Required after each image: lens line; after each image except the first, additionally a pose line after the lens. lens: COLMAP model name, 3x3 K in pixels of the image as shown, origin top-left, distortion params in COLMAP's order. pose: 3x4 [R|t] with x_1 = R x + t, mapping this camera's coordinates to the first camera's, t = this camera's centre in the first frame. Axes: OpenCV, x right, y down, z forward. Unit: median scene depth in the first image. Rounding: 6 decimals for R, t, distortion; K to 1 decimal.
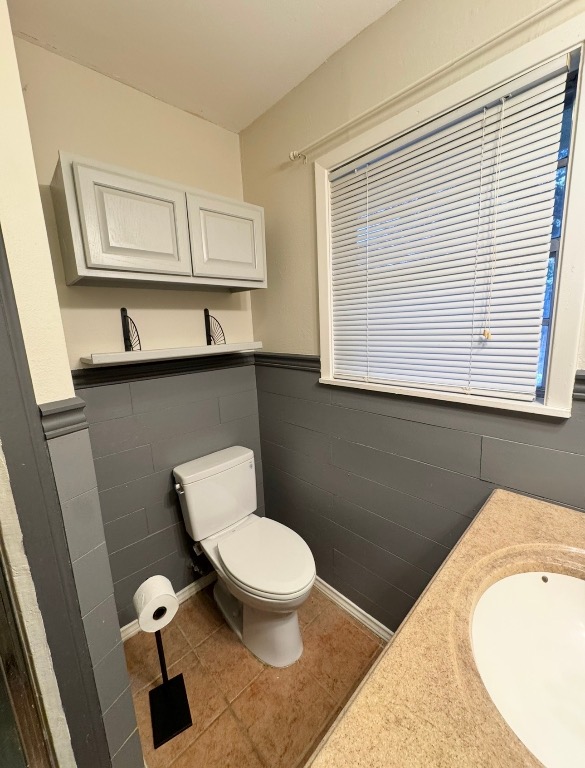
lens RADIAL K [[309.5, 0, 293.9], [0, 309.5, 383.8], [0, 0, 1]] dist [-0.008072, 0.000608]
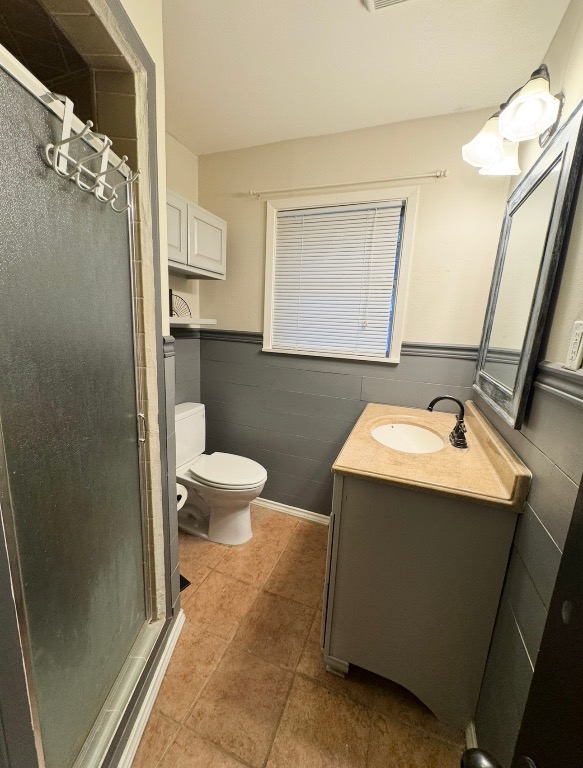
lens RADIAL K [[309.5, 0, 289.9], [0, 309.5, 383.8], [0, 0, 1]] dist [-0.008072, 0.000608]
pose [[0.905214, 0.007301, 0.424894, -0.441032], [-0.009950, 0.999942, 0.004017, 0.152238], [-0.424840, -0.007864, 0.905234, -0.393598]]
